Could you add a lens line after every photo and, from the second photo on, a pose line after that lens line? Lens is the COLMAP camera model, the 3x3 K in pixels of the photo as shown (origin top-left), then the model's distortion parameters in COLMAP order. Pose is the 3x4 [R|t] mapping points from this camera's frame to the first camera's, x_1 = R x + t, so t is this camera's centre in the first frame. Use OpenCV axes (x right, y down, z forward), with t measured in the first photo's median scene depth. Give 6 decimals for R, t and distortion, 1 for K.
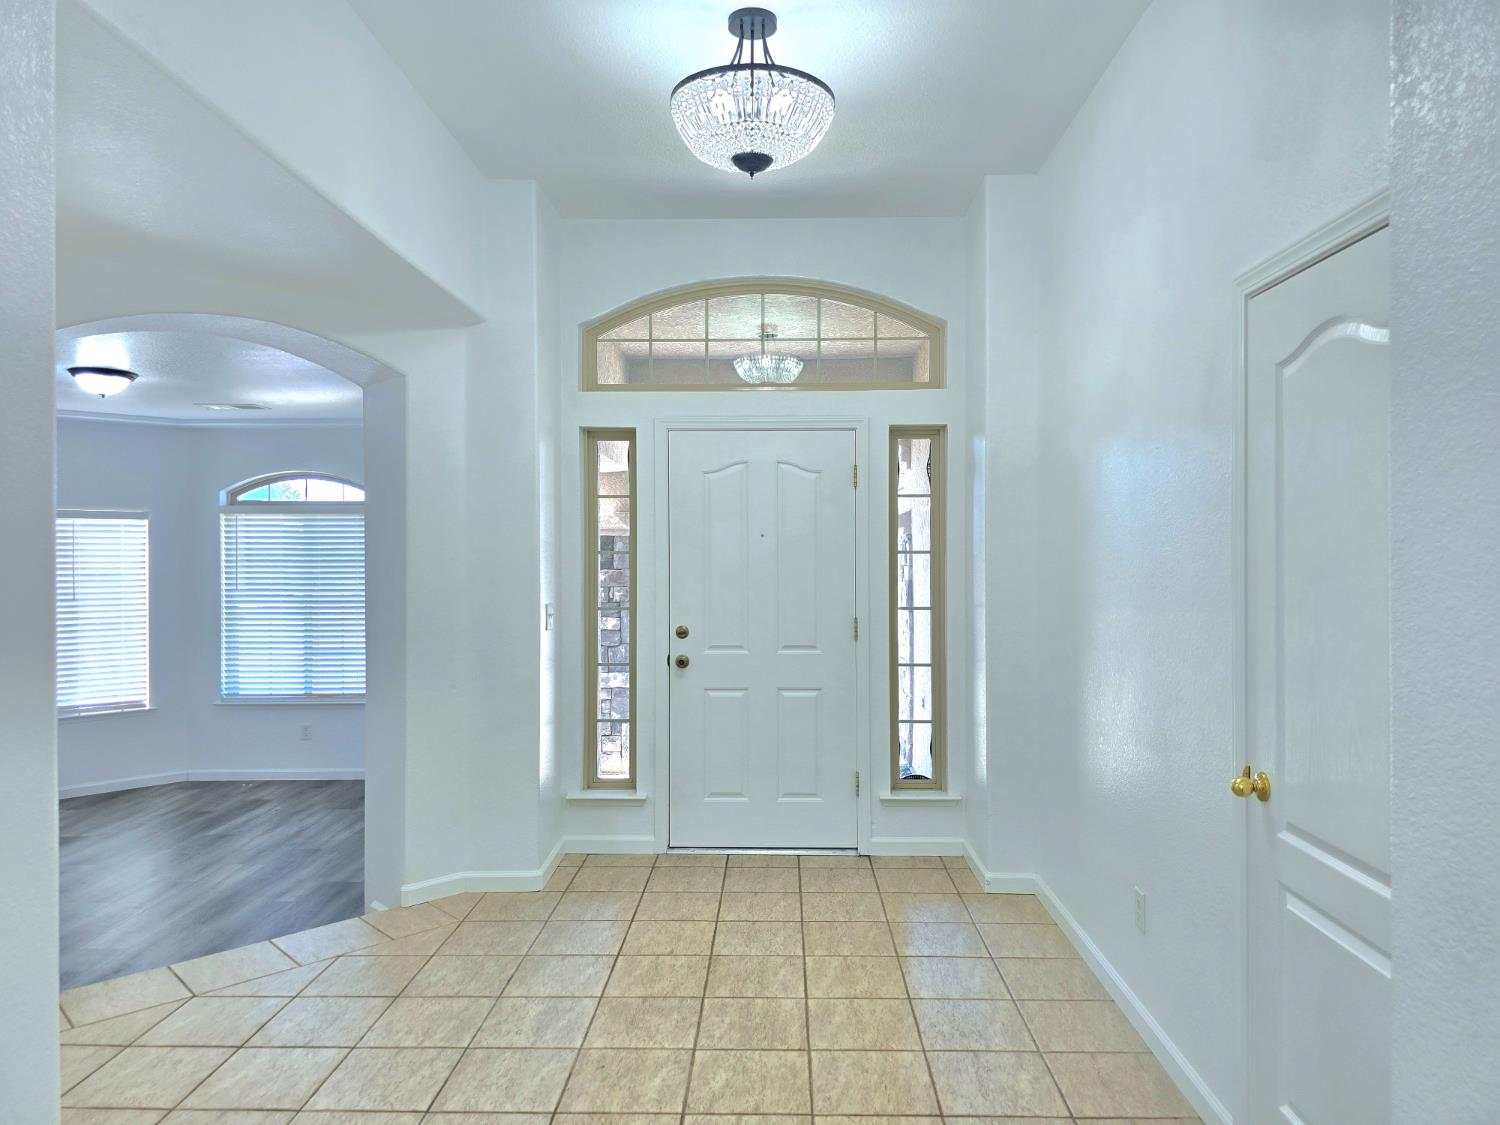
lens RADIAL K [[1002.4, 0, 745.9], [0, 1002.4, 552.6], [0, 0, 1]] dist [0.006779, -0.000192]
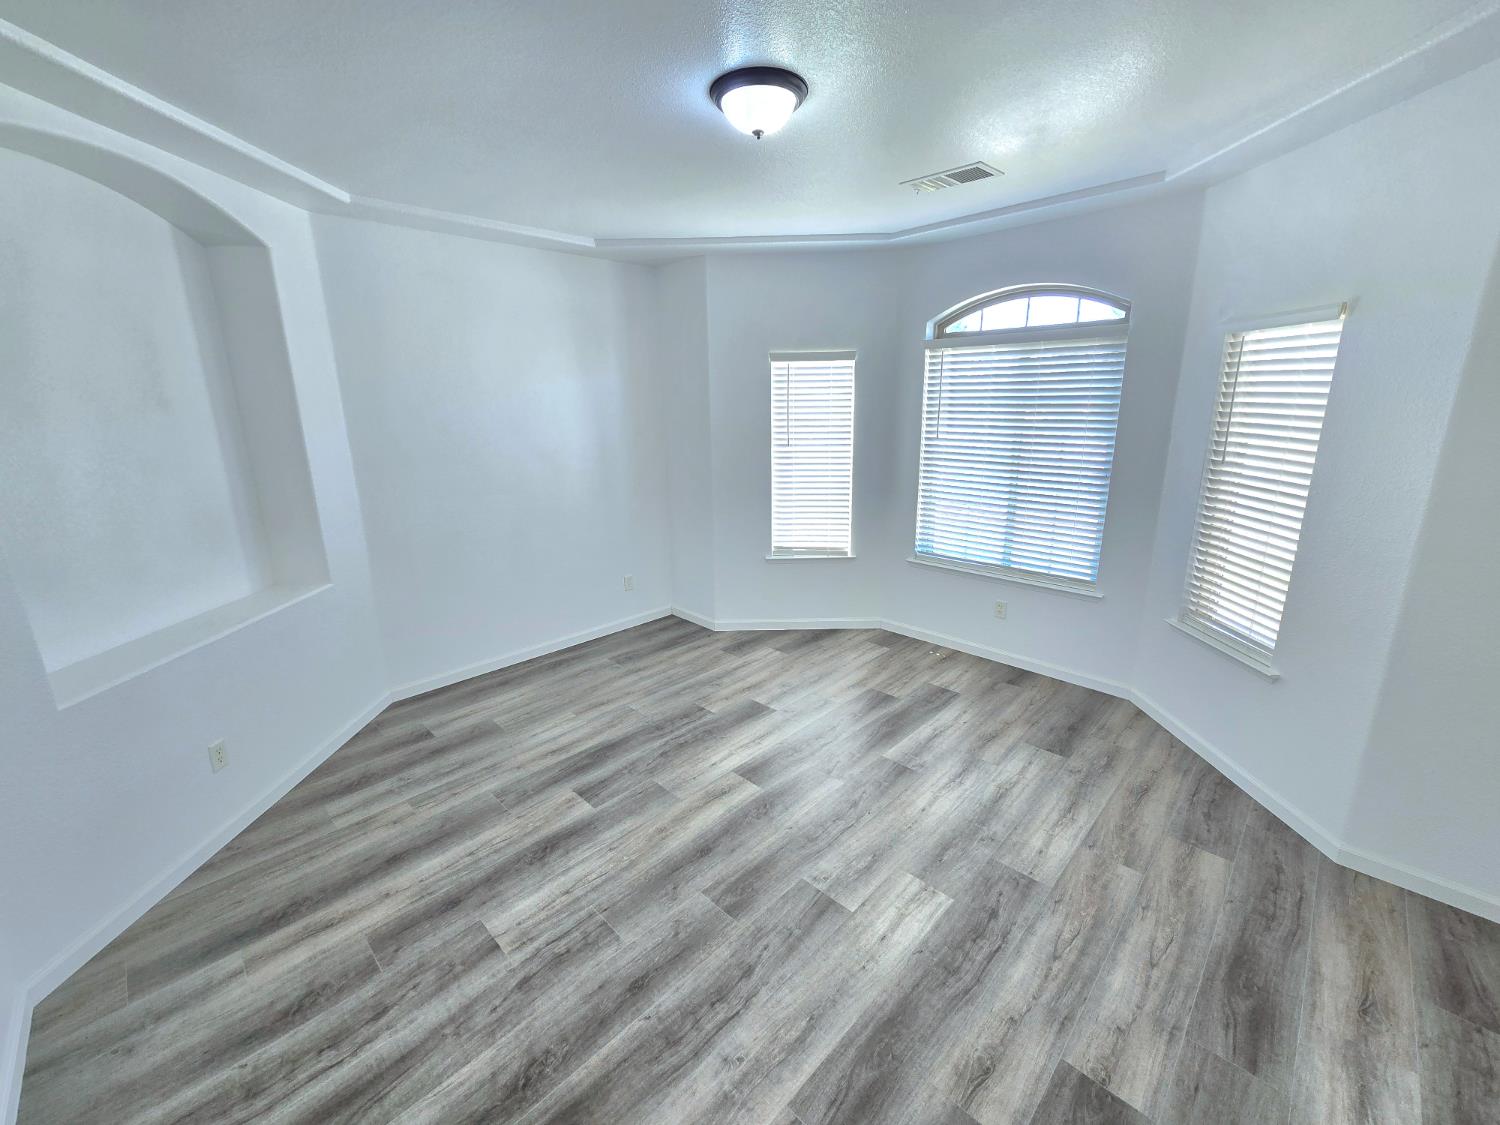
lens RADIAL K [[614.0, 0, 762.1], [0, 614.0, 567.8], [0, 0, 1]] dist [-0.005438, 0.002424]
pose [[0.741050, 0.174296, -0.648433, -0.255439], [0.010891, 0.962474, 0.271156, -0.002587], [0.671361, -0.208002, 0.711343, 0.496582]]
